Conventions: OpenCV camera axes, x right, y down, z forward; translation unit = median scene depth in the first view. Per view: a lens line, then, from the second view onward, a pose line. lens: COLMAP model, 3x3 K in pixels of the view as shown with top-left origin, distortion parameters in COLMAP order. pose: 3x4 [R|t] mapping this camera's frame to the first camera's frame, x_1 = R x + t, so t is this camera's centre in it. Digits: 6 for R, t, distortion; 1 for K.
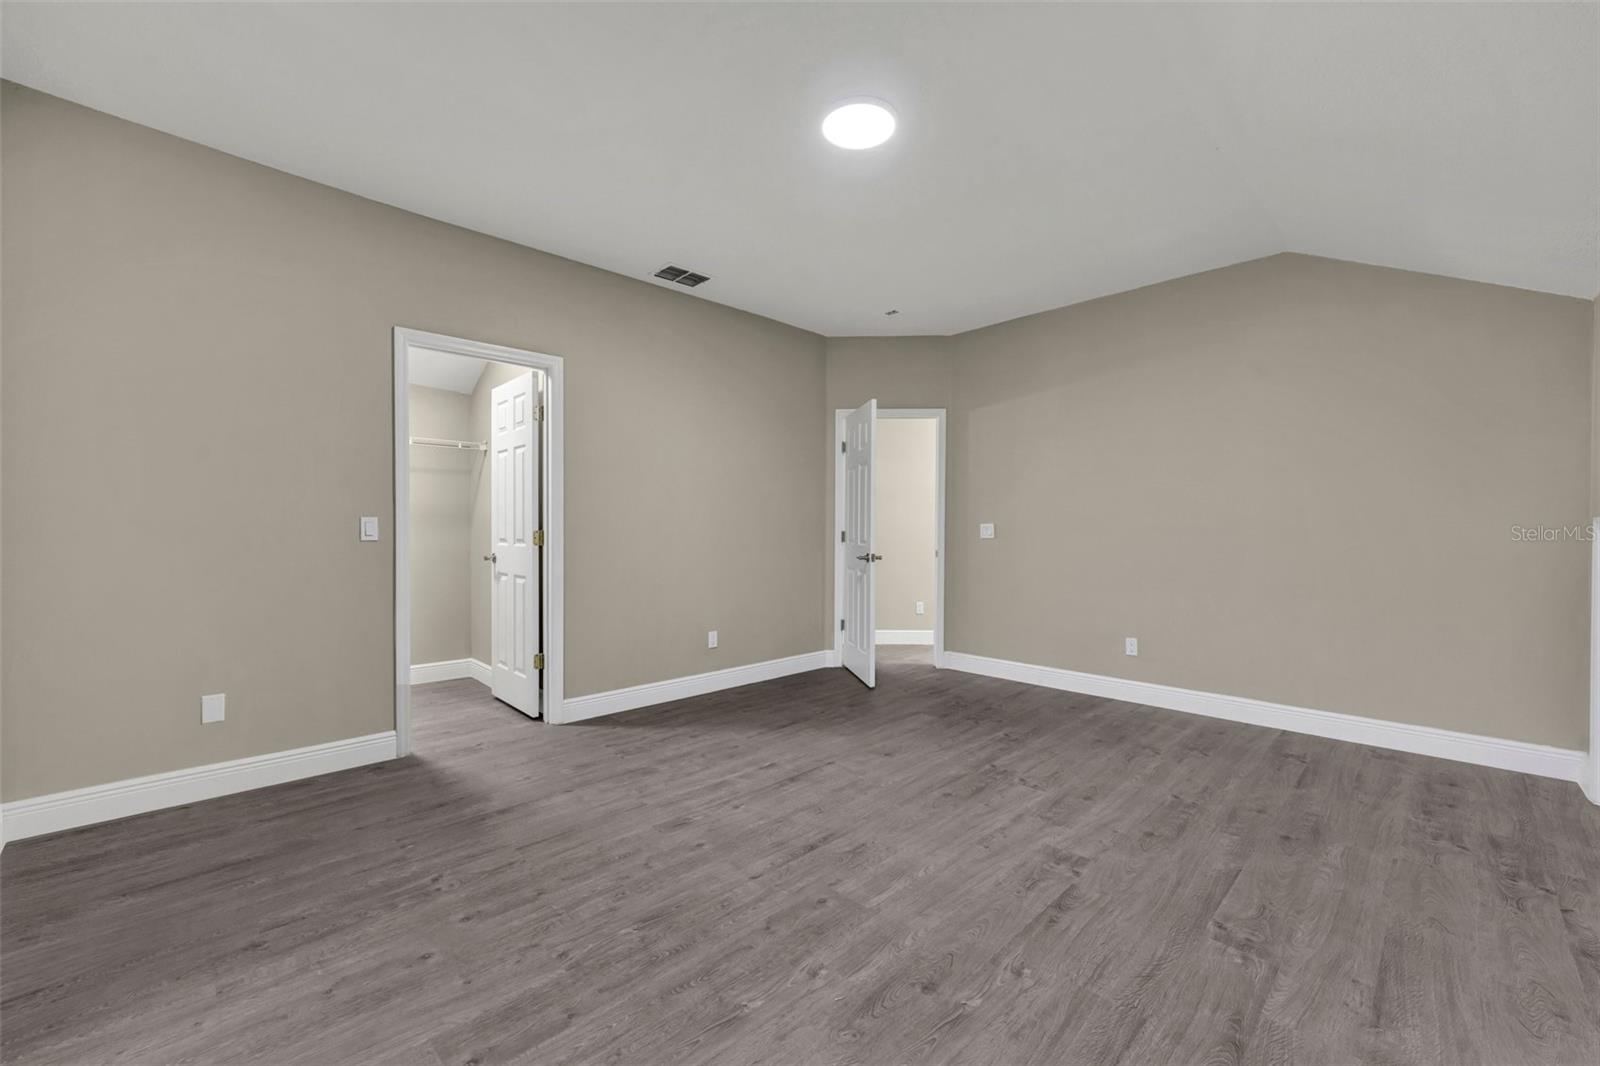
lens RADIAL K [[637.7, 0, 796.4], [0, 637.7, 533.5], [0, 0, 1]] dist [-0.003101, -0.000115]
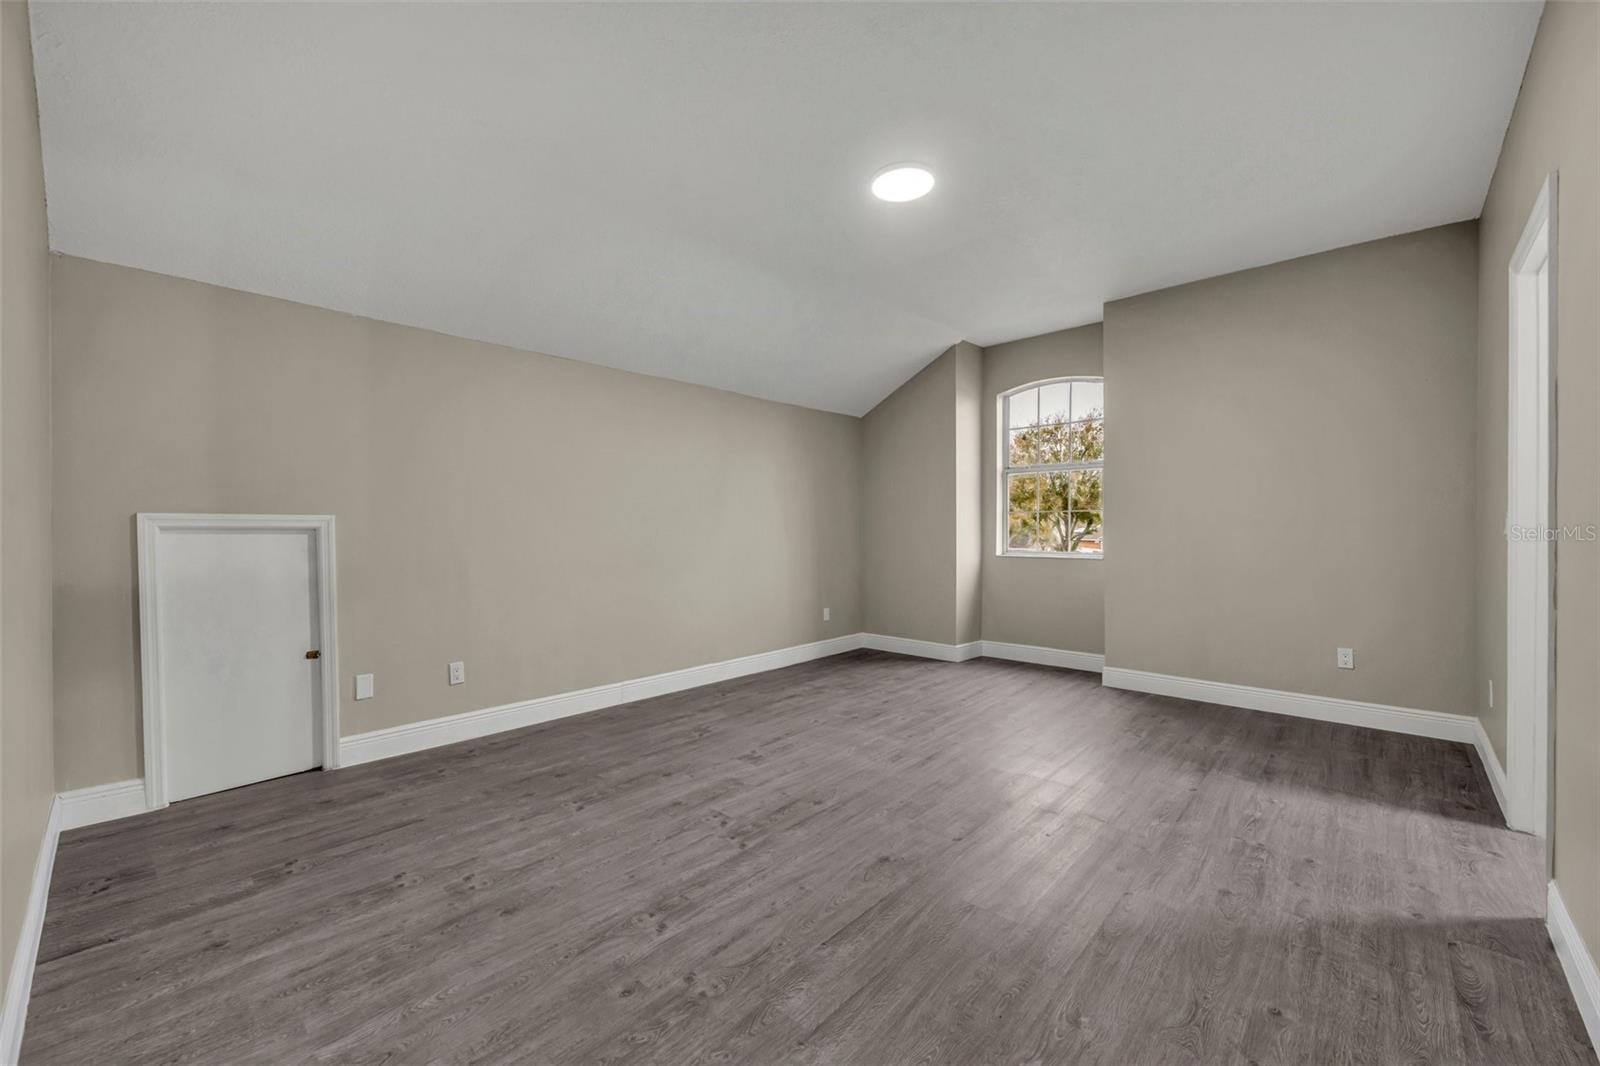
lens RADIAL K [[637.7, 0, 800.9], [0, 637.7, 533.4], [0, 0, 1]] dist [-0.003101, -0.000115]
pose [[-0.998276, -0.000572, -0.058688, 0.322963], [-0.001331, 0.999916, 0.012906, -0.012732], [0.058676, 0.012962, -0.998193, 1.978505]]
